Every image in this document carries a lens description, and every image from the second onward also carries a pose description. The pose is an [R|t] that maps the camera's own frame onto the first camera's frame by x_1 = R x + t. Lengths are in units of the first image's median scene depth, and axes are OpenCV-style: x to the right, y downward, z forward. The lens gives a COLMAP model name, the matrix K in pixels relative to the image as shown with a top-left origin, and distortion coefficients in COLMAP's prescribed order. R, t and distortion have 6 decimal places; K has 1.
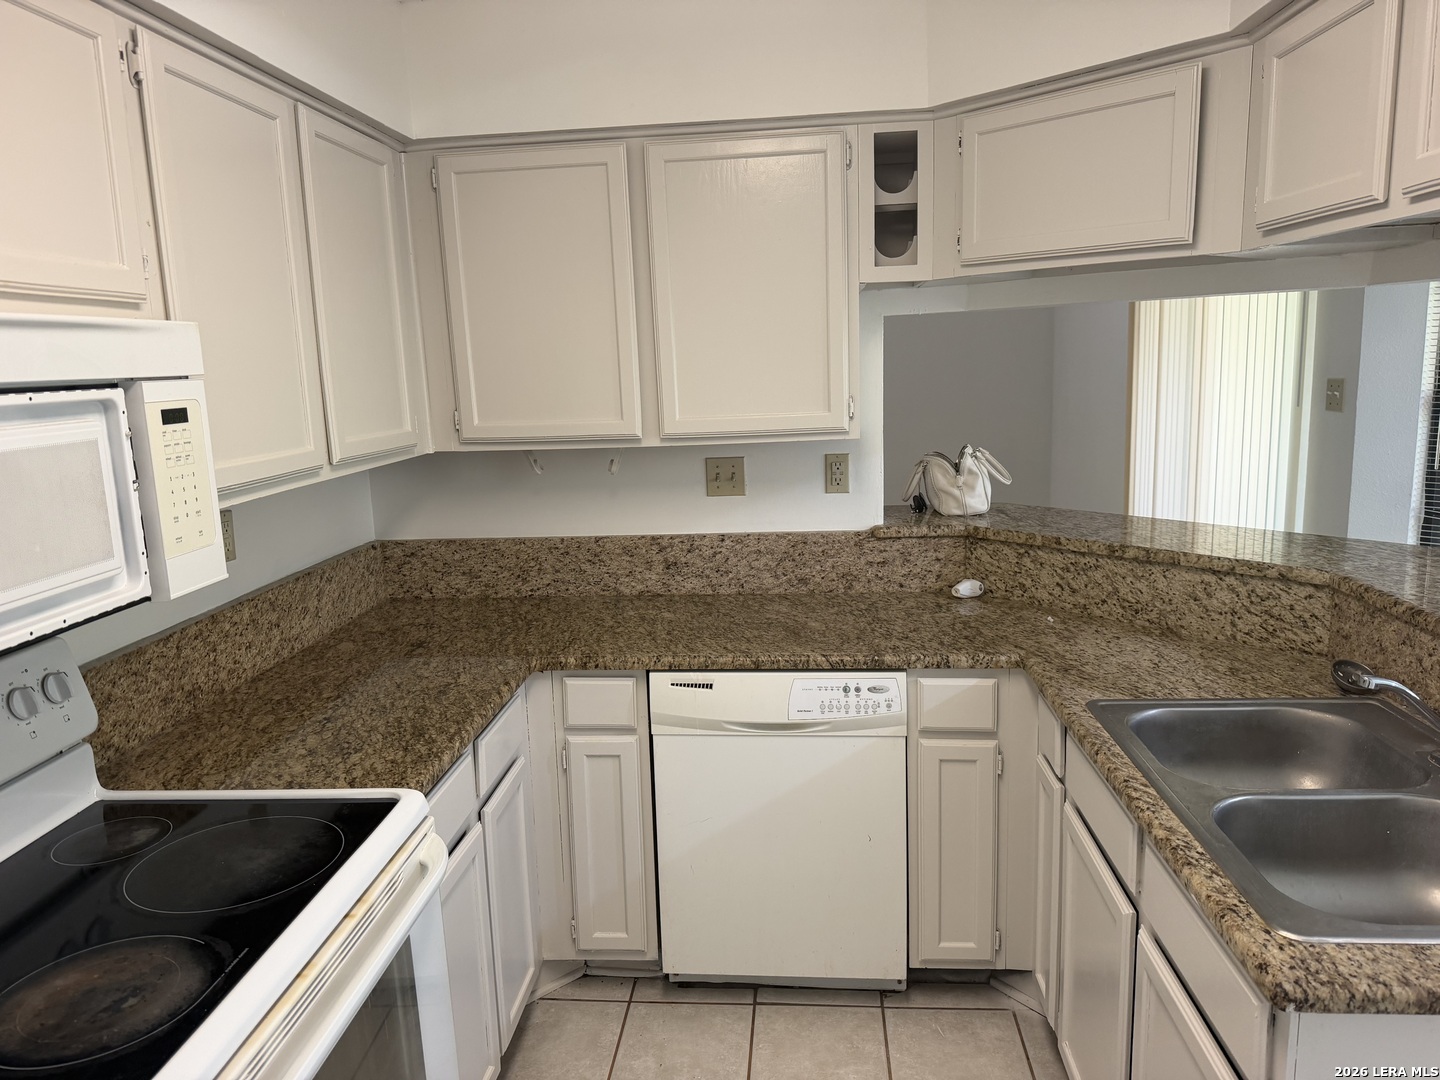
lens RADIAL K [[1027.7, 0, 719.9], [0, 1027.7, 544.8], [0, 0, 1]] dist [0.078769, -0.058903]
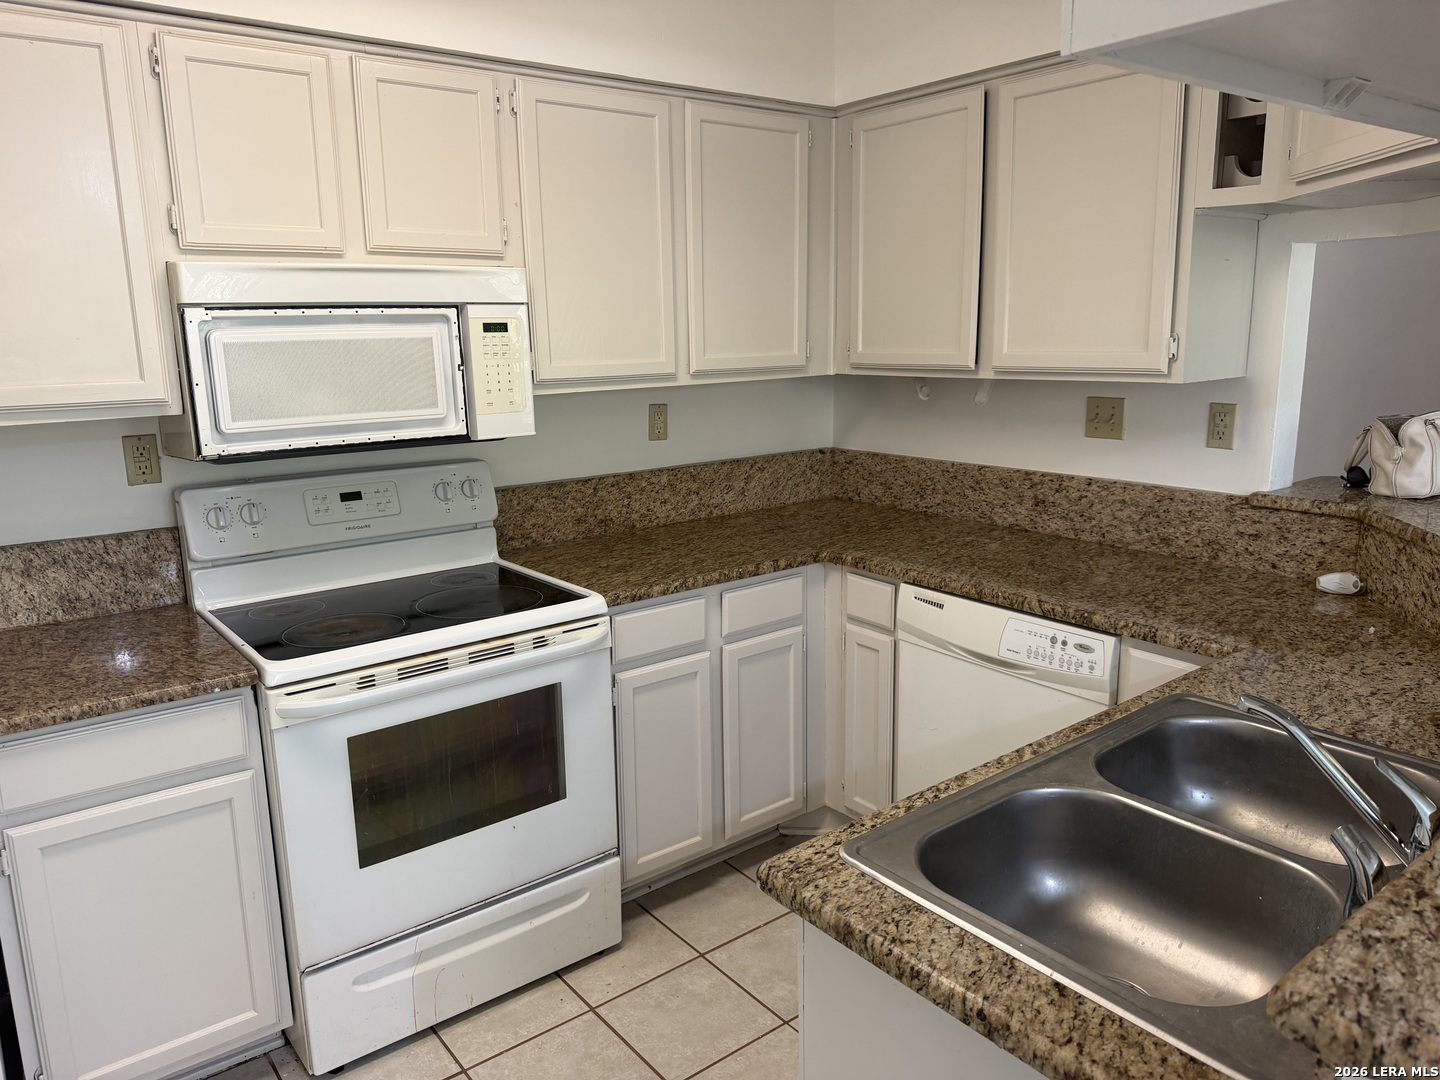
lens RADIAL K [[1027.7, 0, 704.8], [0, 1027.7, 543.8], [0, 0, 1]] dist [0.078769, -0.058903]
pose [[0.673969, 0.181152, -0.716205, 0.570190], [-0.140017, 0.983221, 0.116929, -0.016238], [0.725369, 0.021475, 0.688025, 0.086576]]
